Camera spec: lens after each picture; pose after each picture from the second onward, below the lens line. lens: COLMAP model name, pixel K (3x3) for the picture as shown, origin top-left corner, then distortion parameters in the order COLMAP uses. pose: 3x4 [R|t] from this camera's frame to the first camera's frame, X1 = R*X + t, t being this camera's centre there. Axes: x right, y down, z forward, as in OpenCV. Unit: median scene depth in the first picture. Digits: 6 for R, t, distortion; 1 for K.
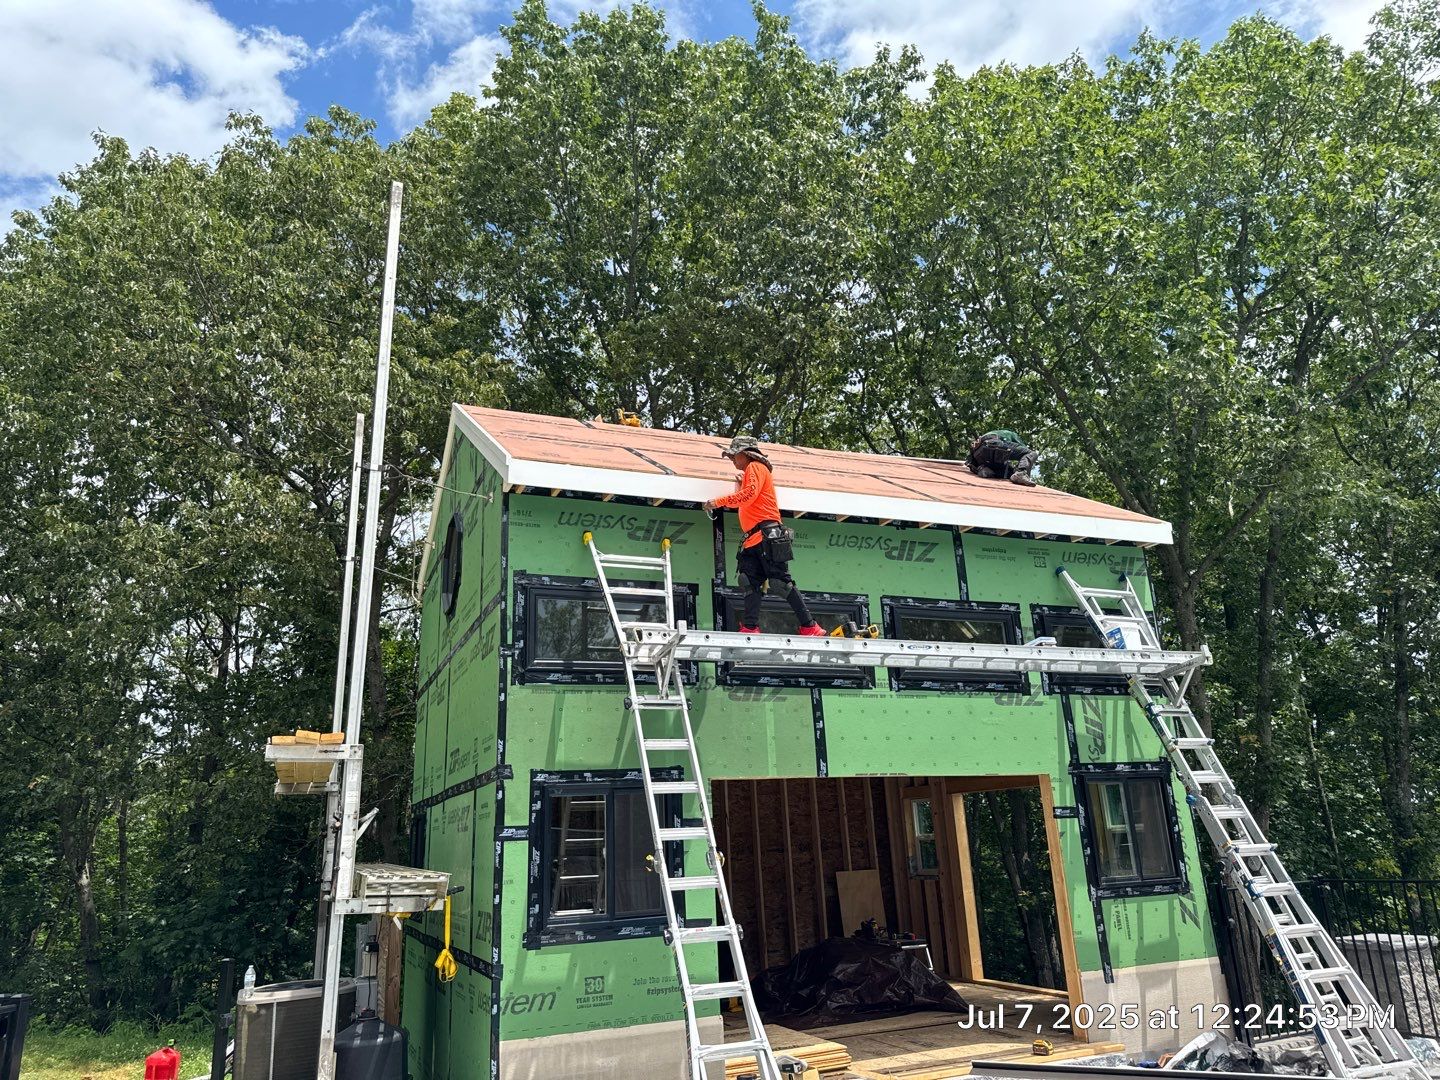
lens RADIAL K [[1028.8, 0, 725.0], [0, 1028.8, 525.6], [0, 0, 1]] dist [0.186747, -0.403087]
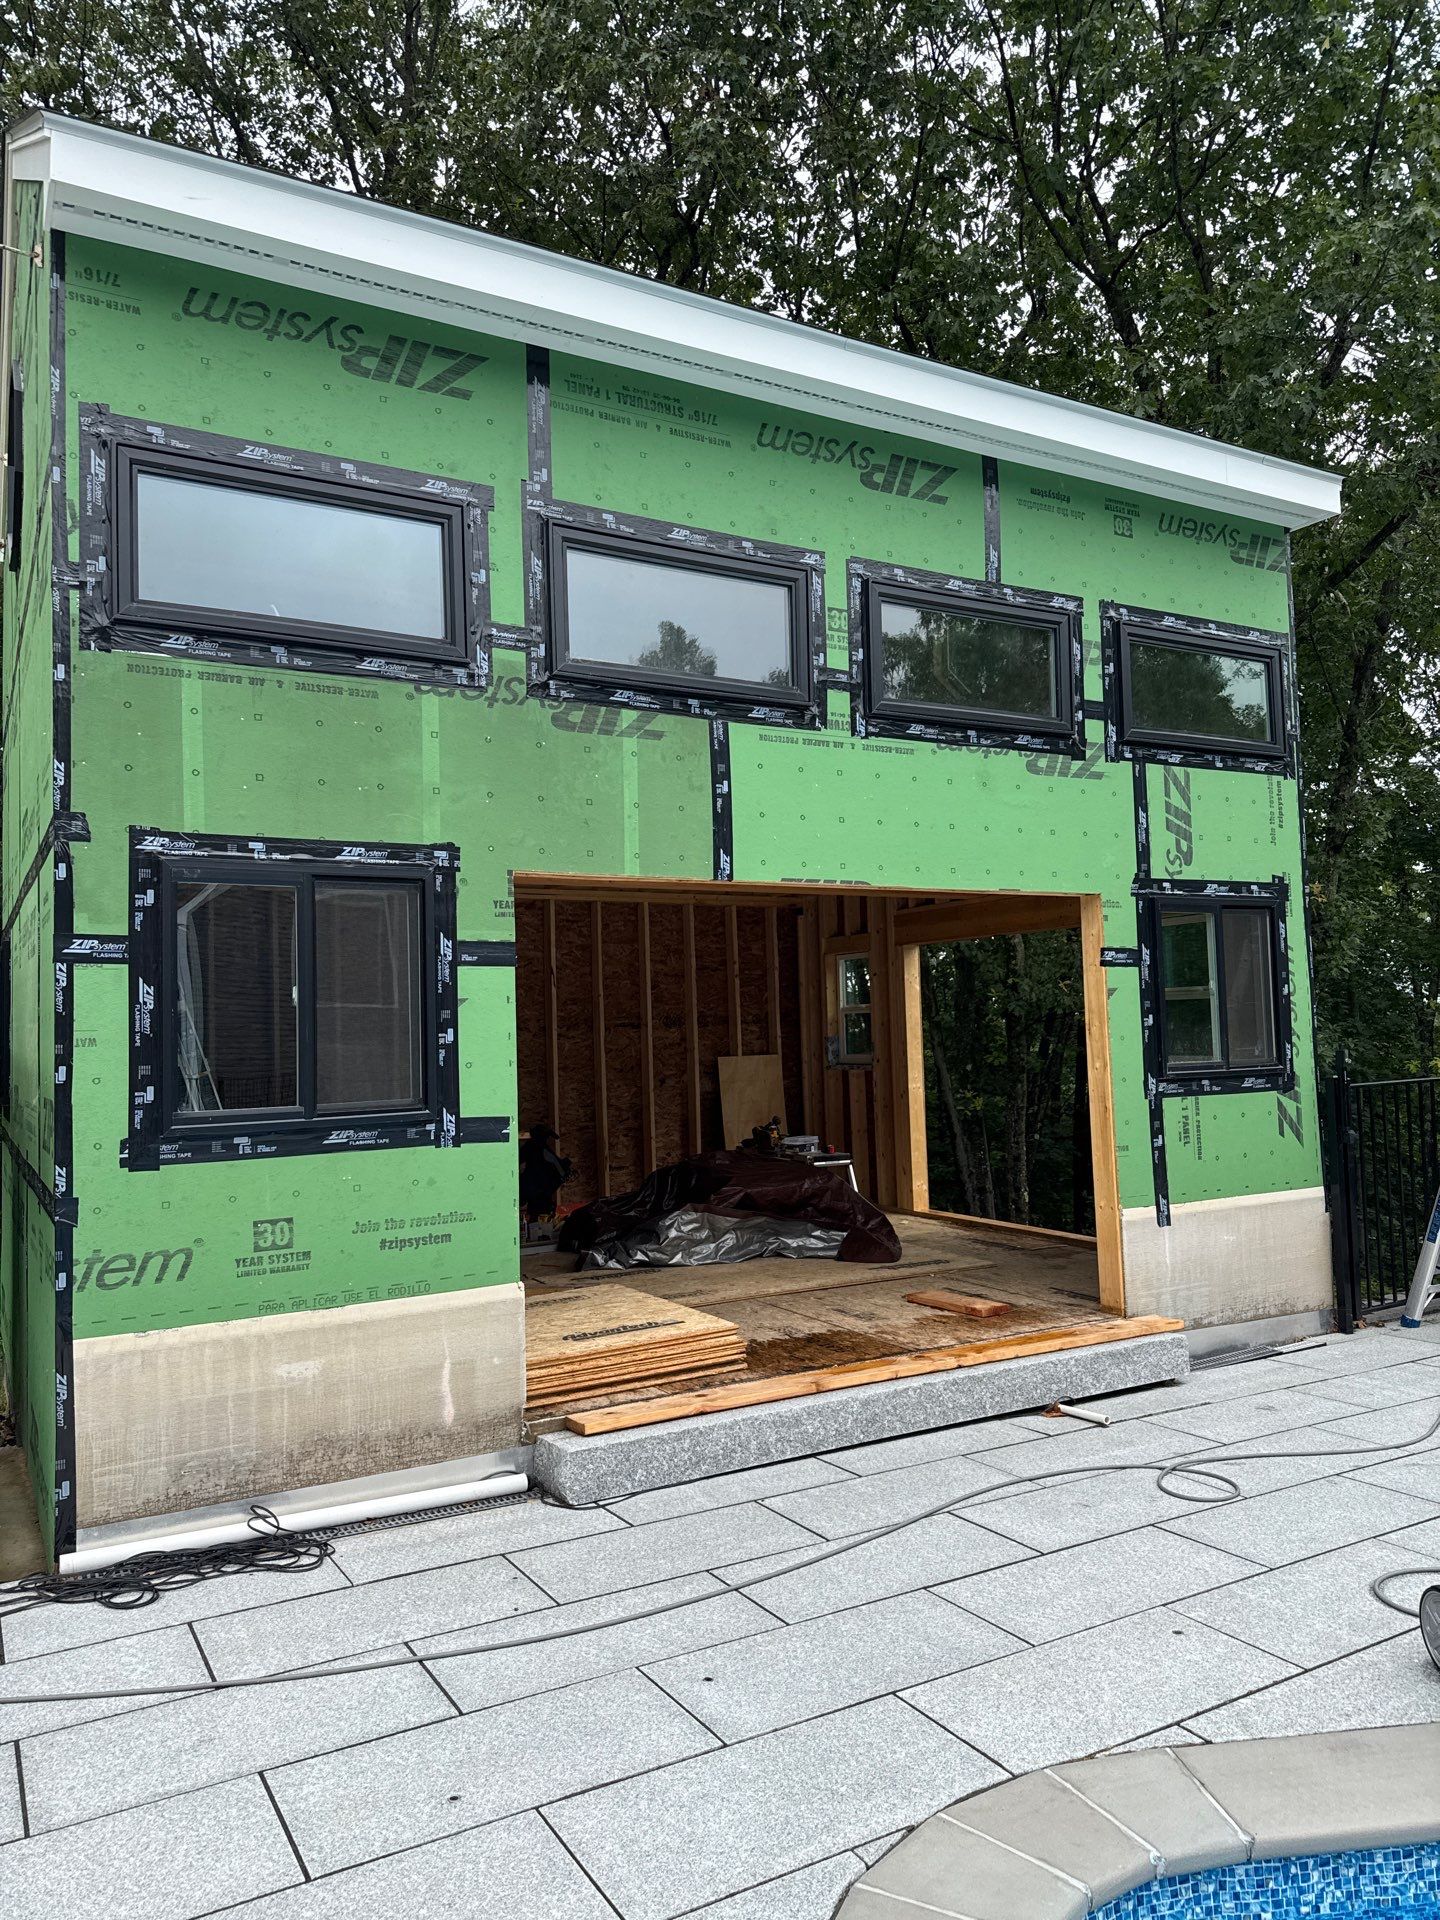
lens RADIAL K [[1371.8, 0, 720.0], [0, 1371.8, 960.0], [0, 0, 1]] dist [0.186747, -0.403087]
pose [[0.993118, 0.025243, 0.114368, 0.009928], [-0.051585, 0.970955, 0.233635, 0.105243], [-0.105148, -0.237927, 0.965575, 0.271076]]
